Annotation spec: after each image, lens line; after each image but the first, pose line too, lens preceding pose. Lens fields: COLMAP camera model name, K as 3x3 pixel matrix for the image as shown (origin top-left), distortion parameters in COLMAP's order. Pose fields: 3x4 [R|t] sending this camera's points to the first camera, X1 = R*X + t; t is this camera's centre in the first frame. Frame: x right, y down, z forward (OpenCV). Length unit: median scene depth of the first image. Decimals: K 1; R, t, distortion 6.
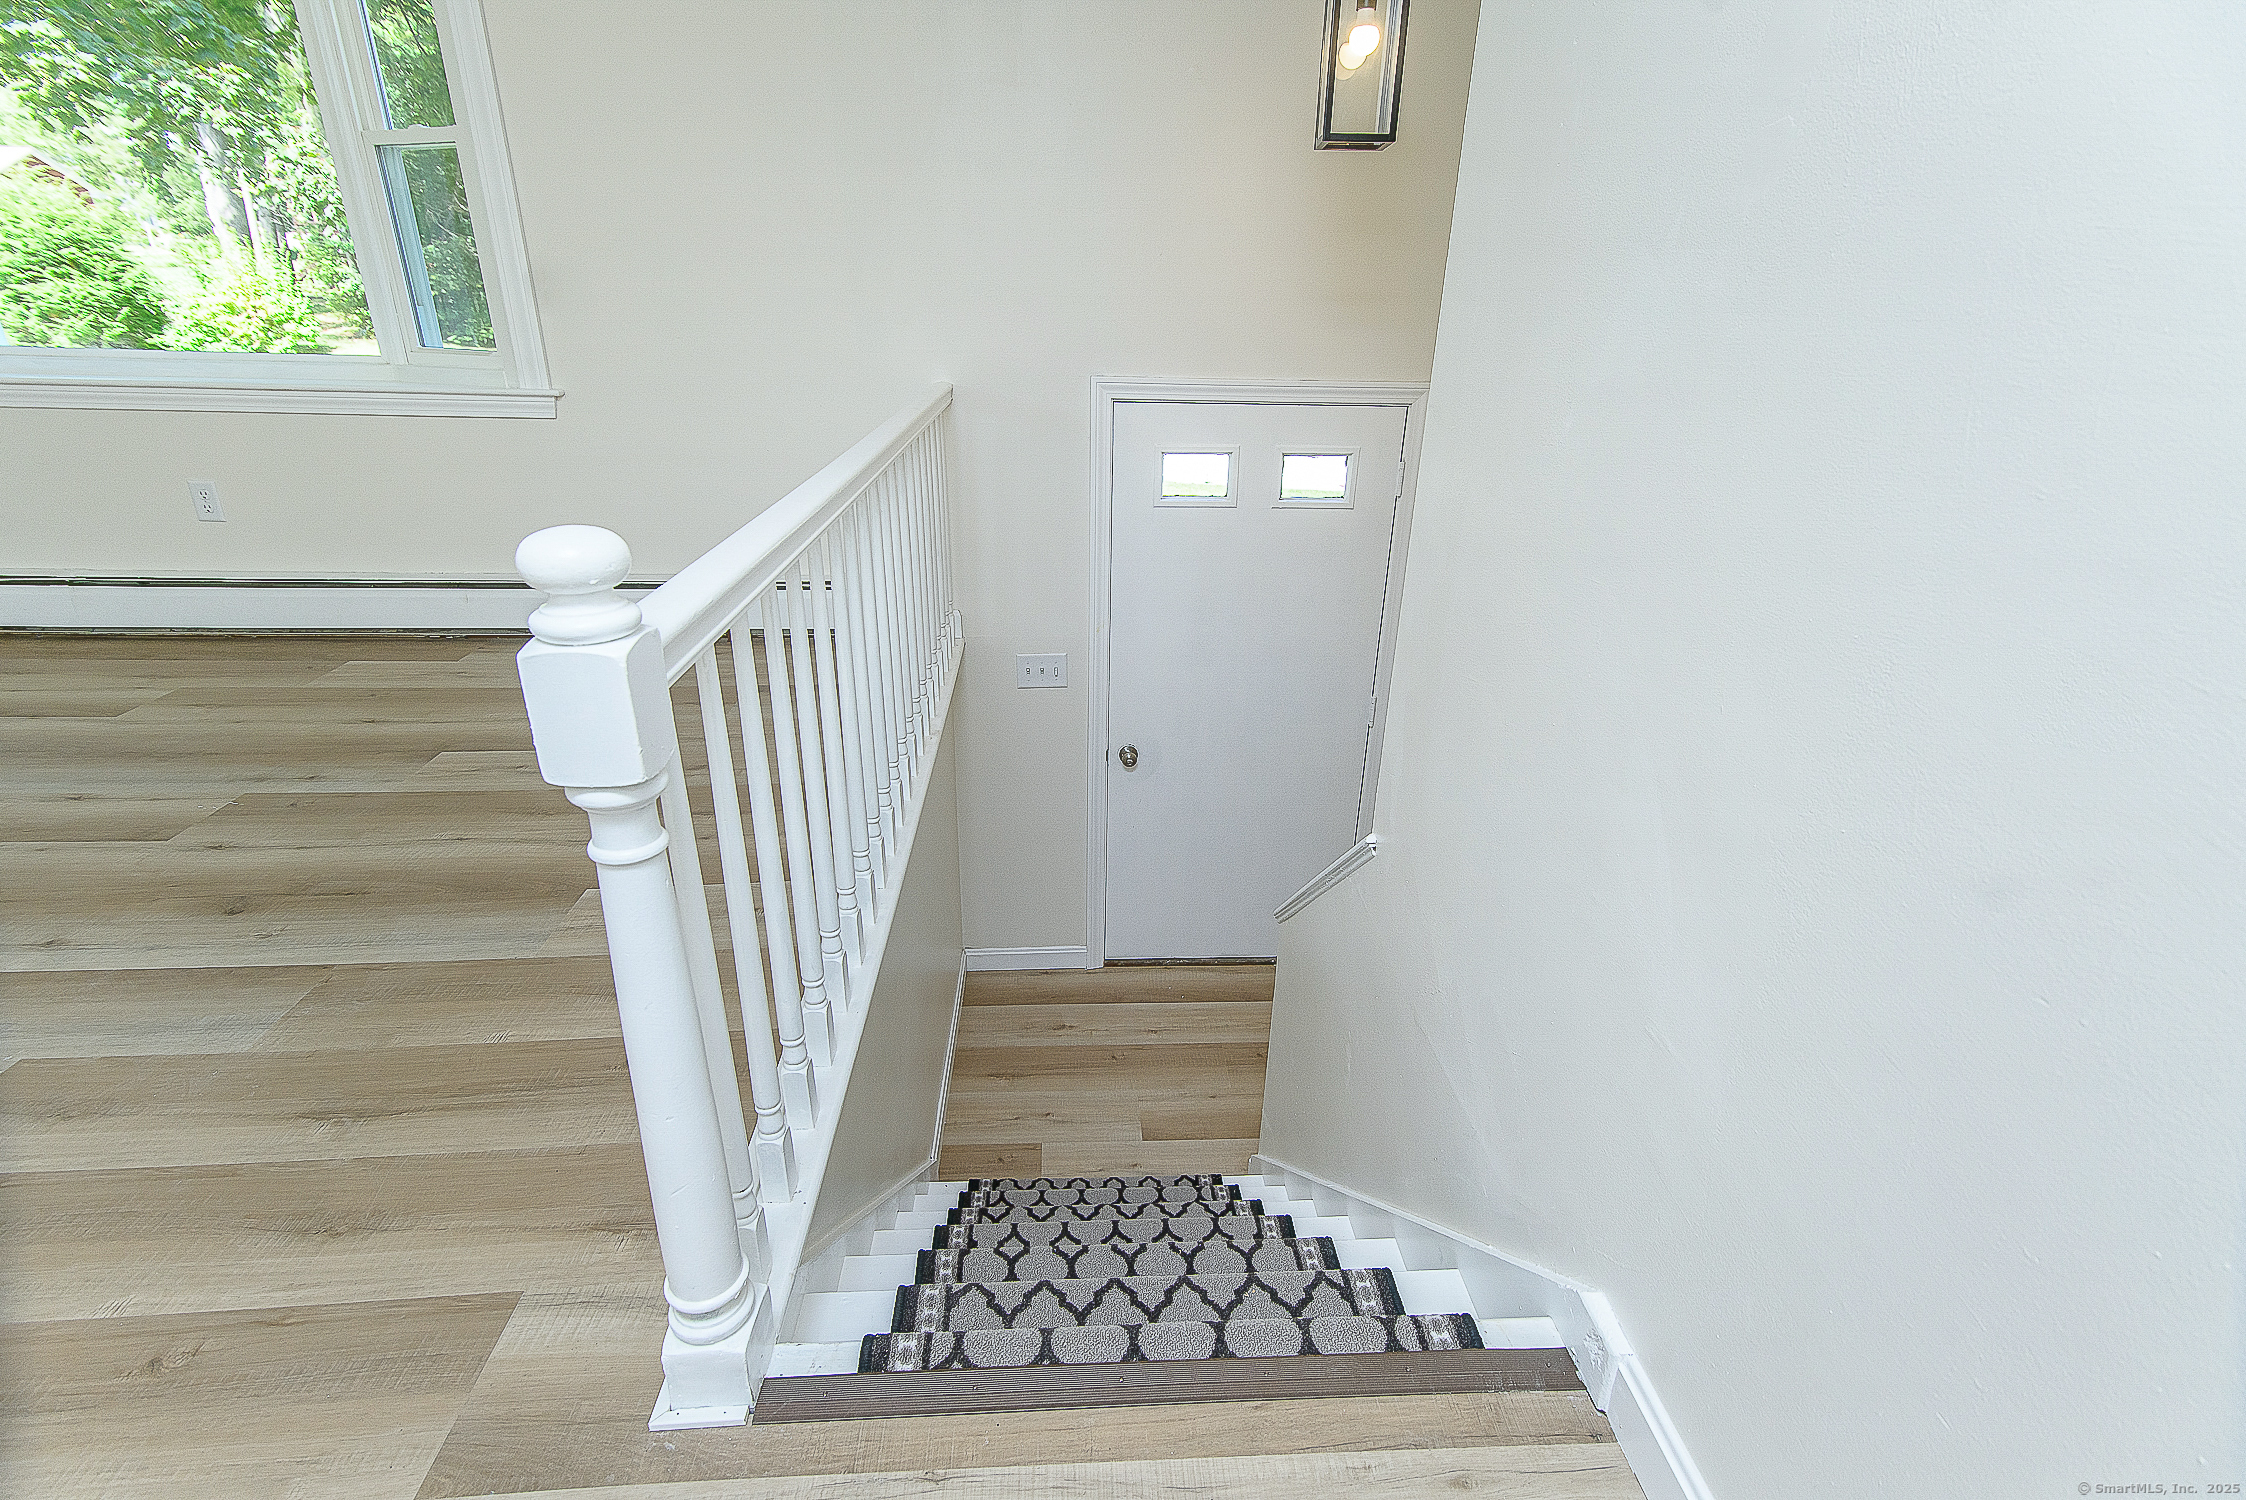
lens RADIAL K [[1081.7, 0, 1123.1], [0, 1081.7, 760.6], [0, 0, 1]] dist [0.014909, 0.000400]
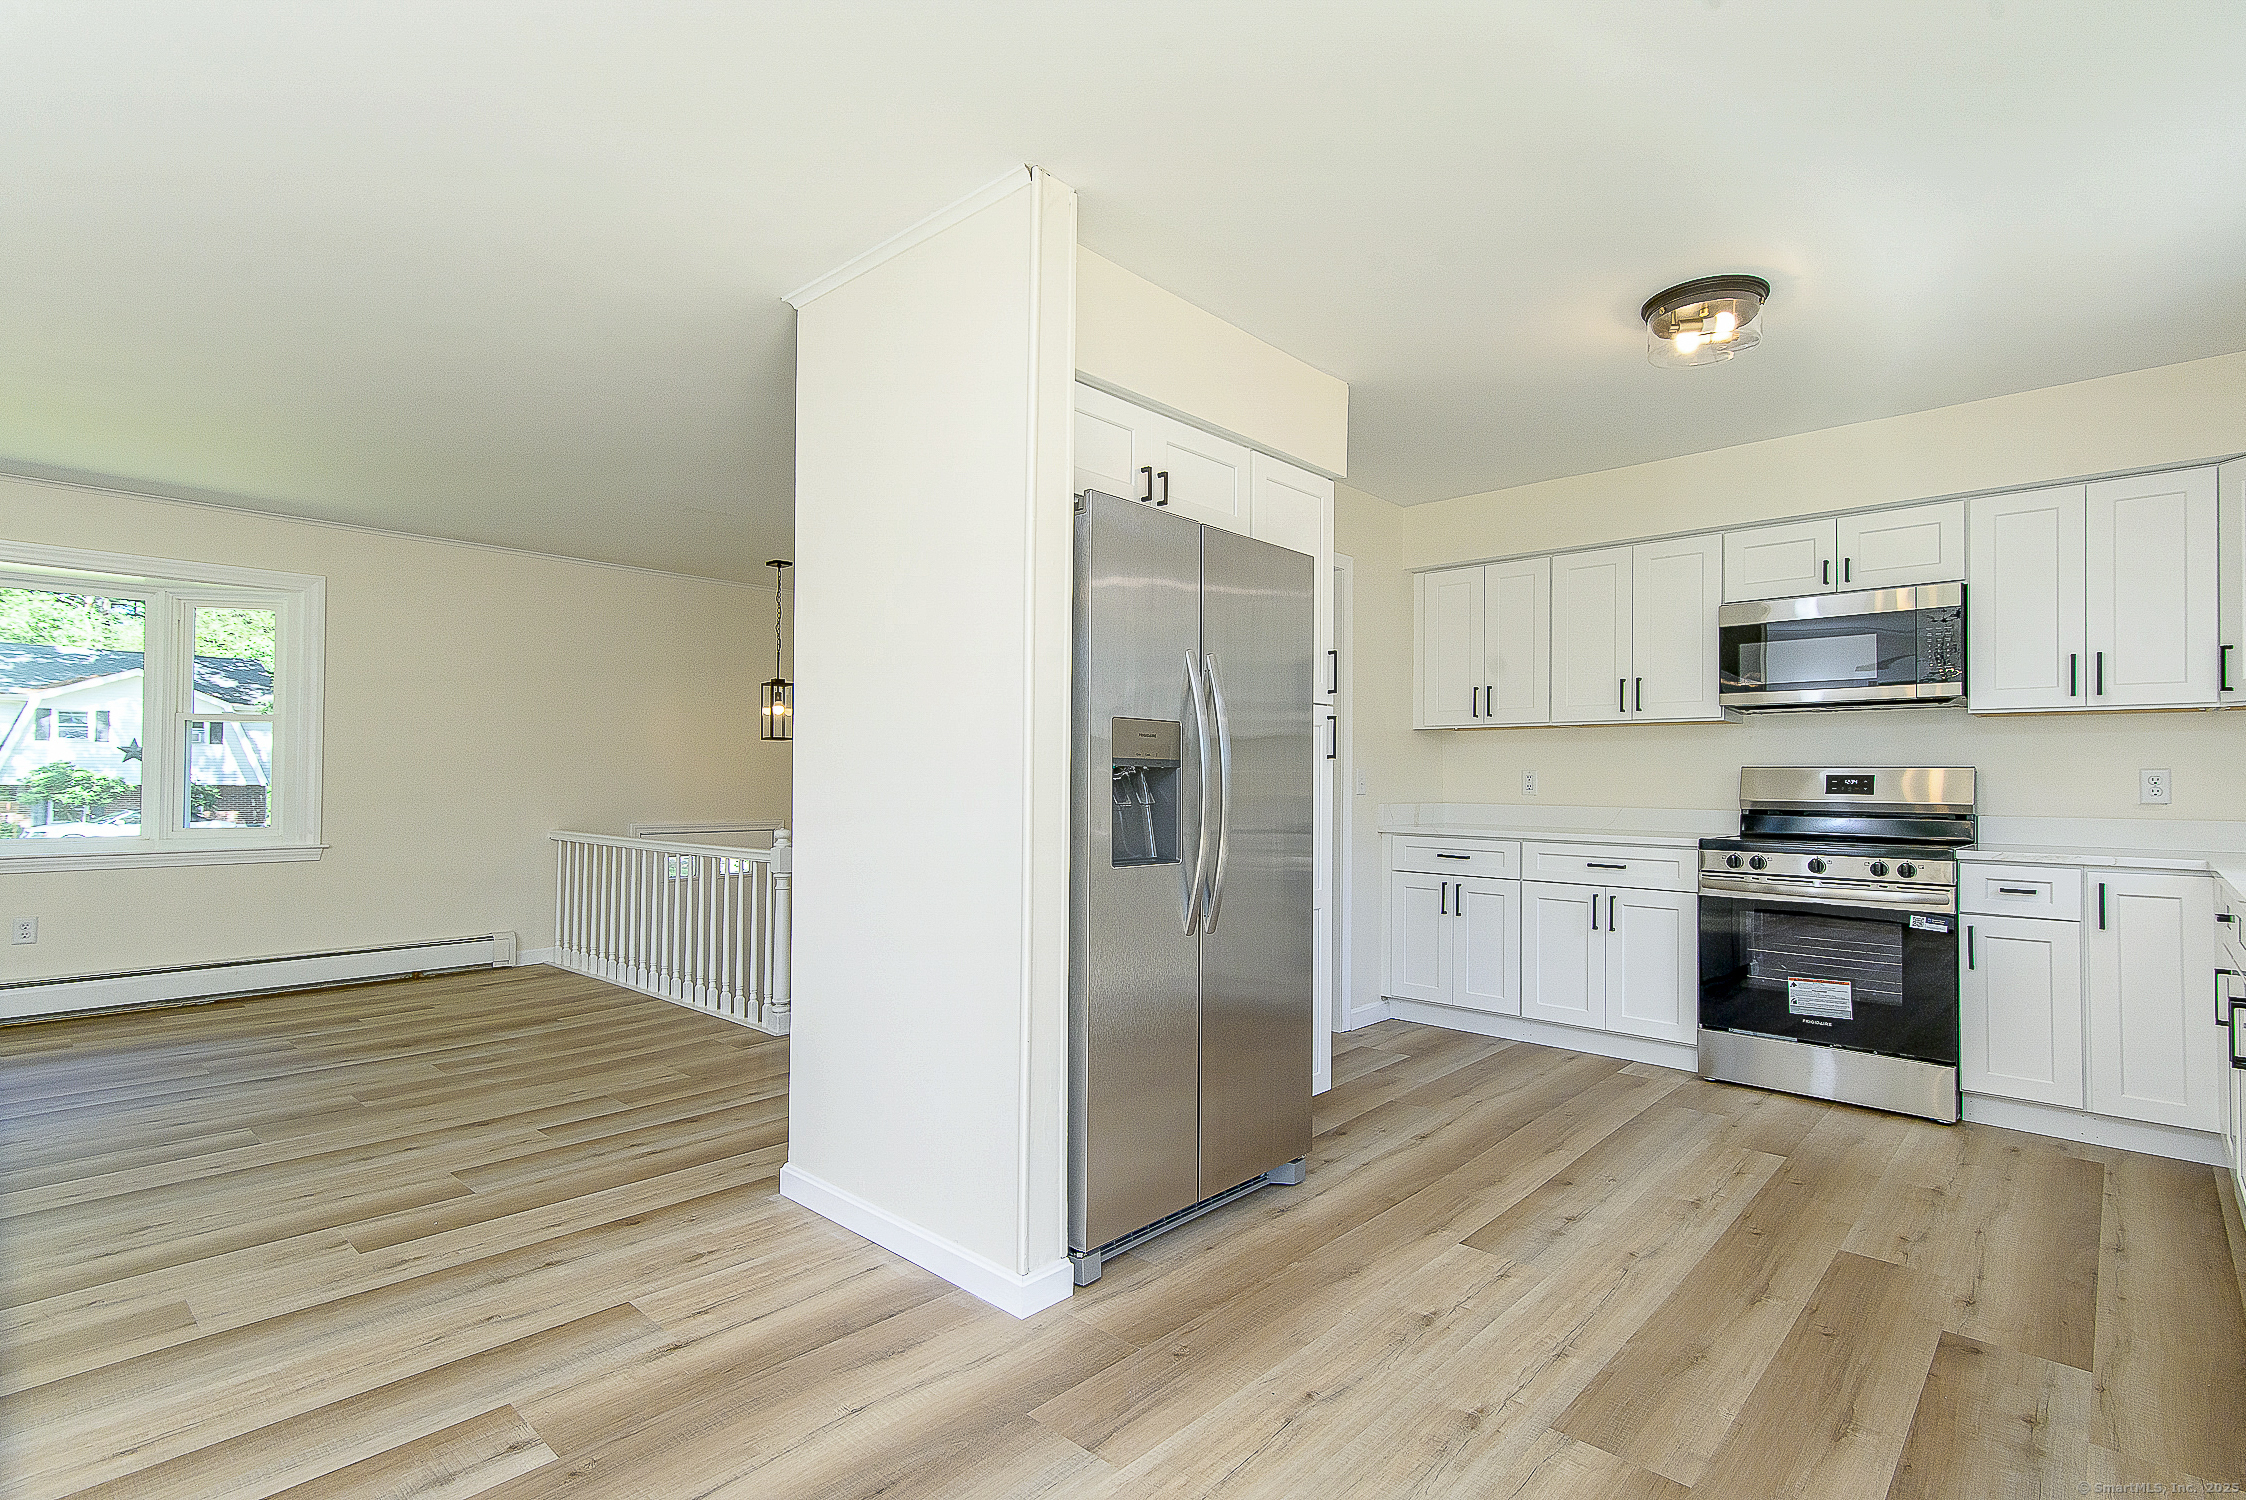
lens RADIAL K [[1081.7, 0, 1123.1], [0, 1081.7, 760.6], [0, 0, 1]] dist [0.014909, 0.000400]
pose [[0.716755, -0.003166, 0.697318, -0.836730], [0.285756, 0.913505, -0.289572, 0.432178], [-0.636087, 0.406815, 0.655664, -1.078737]]
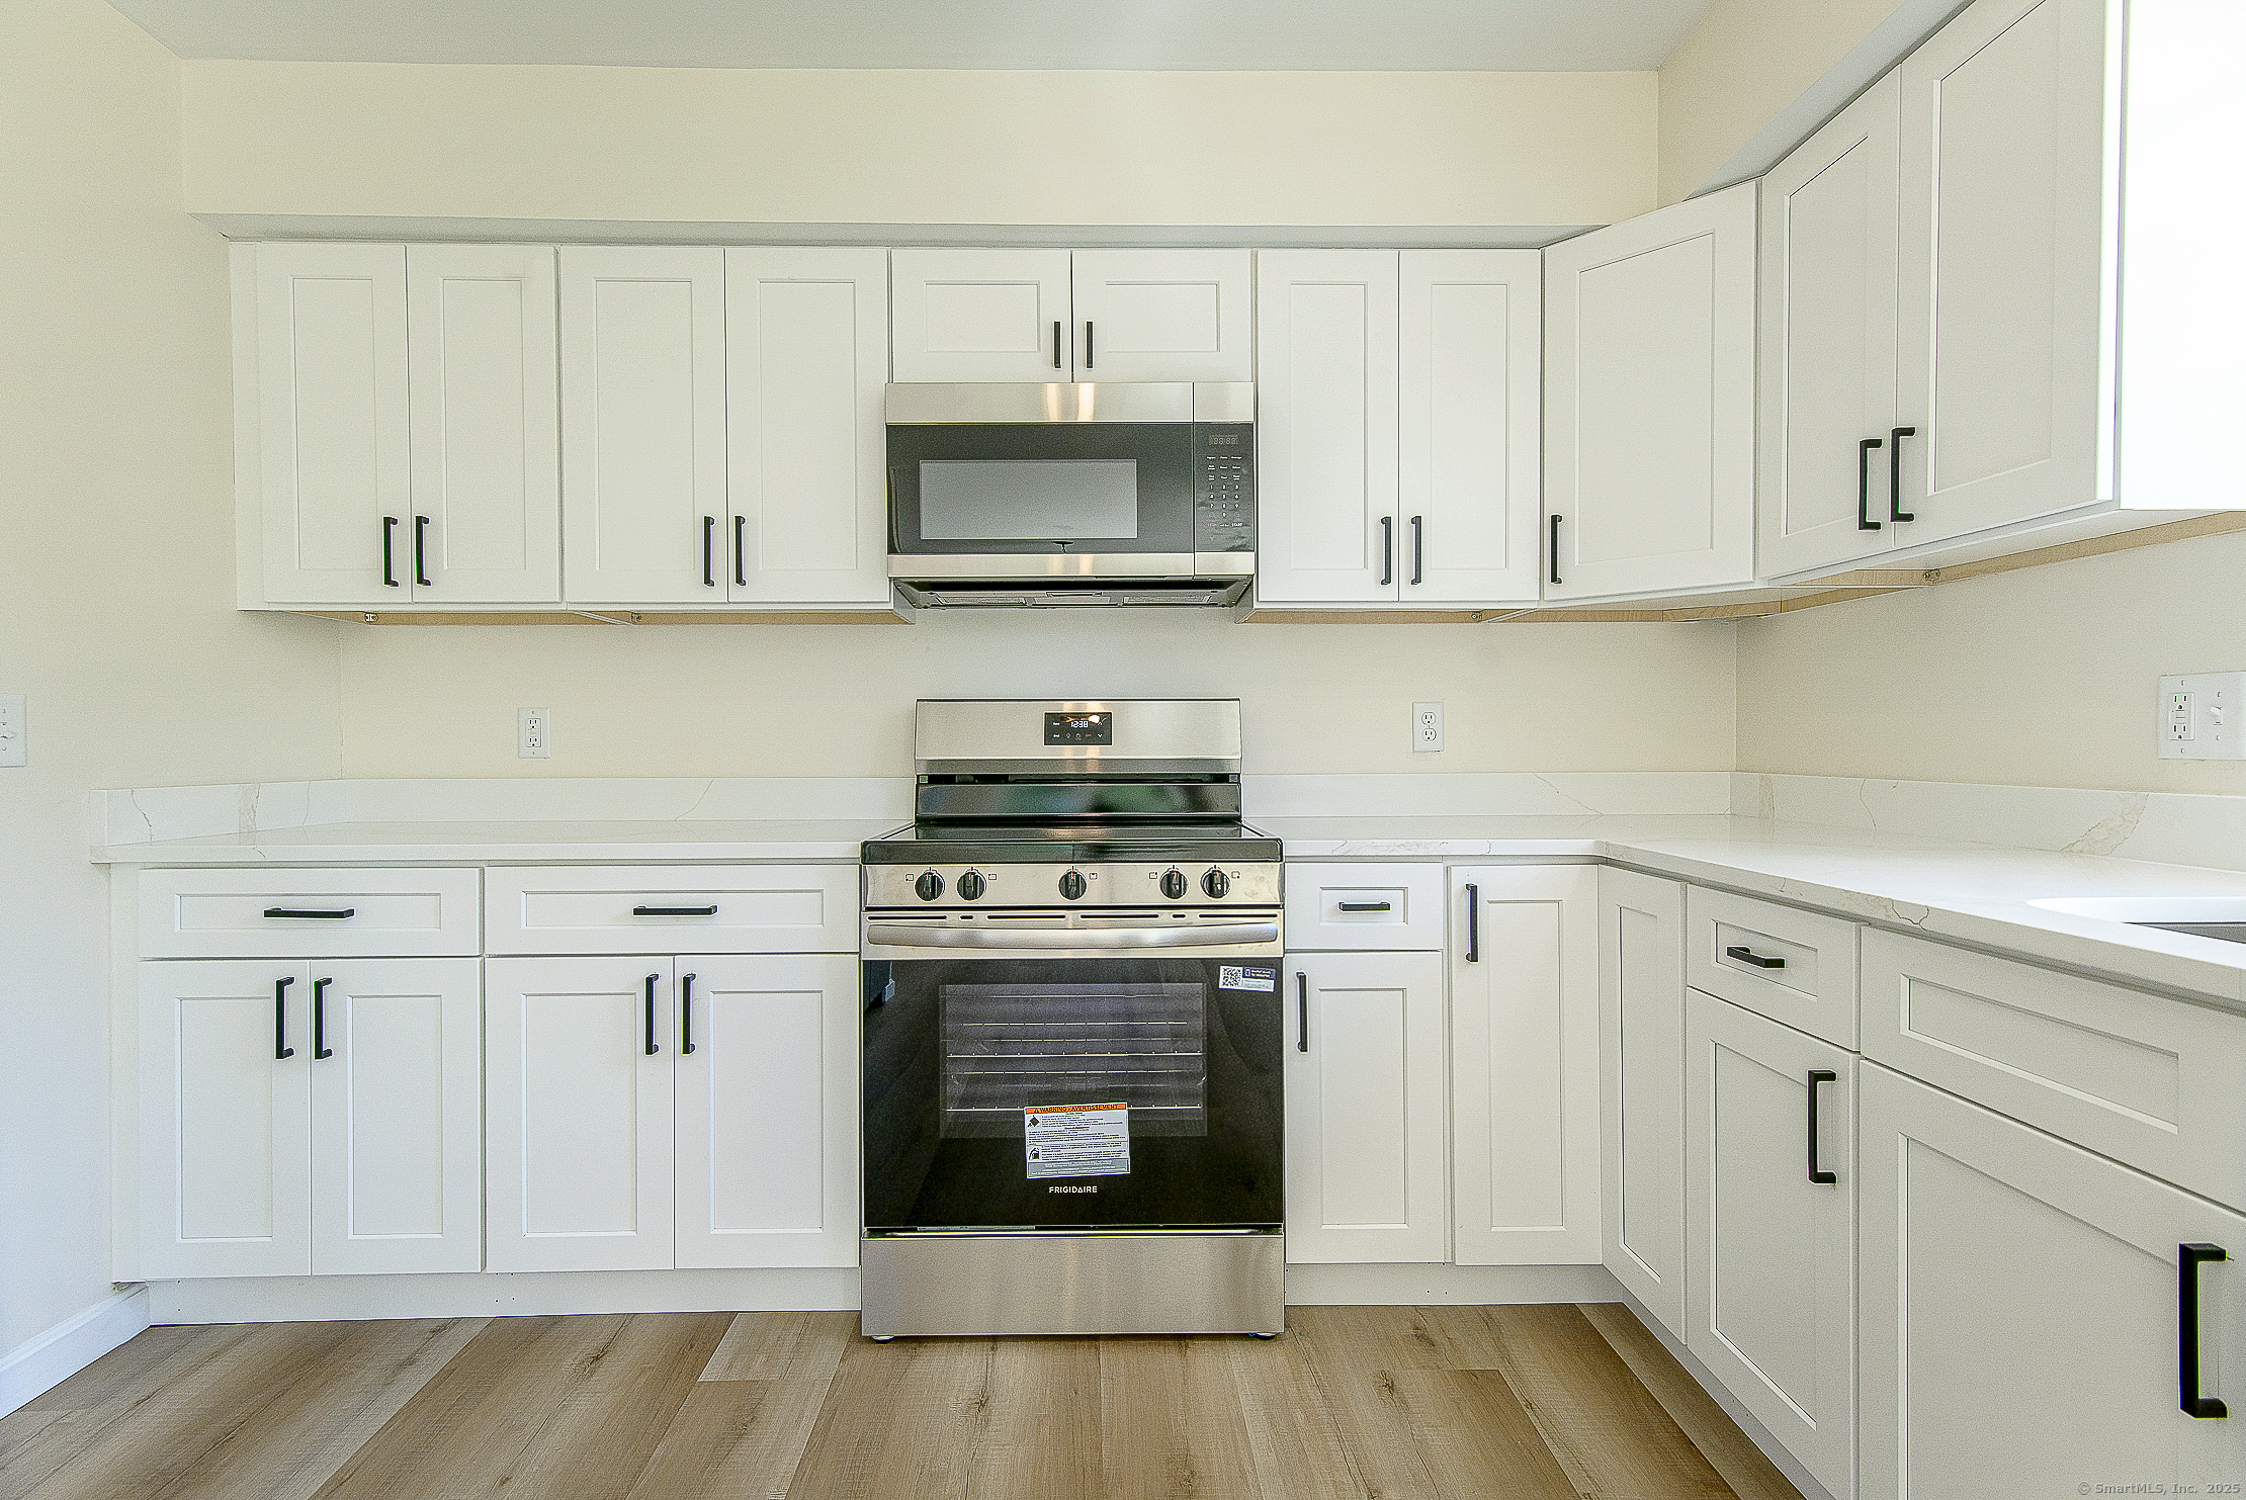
lens RADIAL K [[1102.6, 0, 1106.6], [0, 1102.6, 753.9], [0, 0, 1]] dist [0.012606, -0.000003]
pose [[0.036327, -0.030377, 0.998878, -0.054512], [0.405932, 0.913810, 0.013027, 0.340126], [-0.913181, 0.405004, 0.045527, -0.801608]]
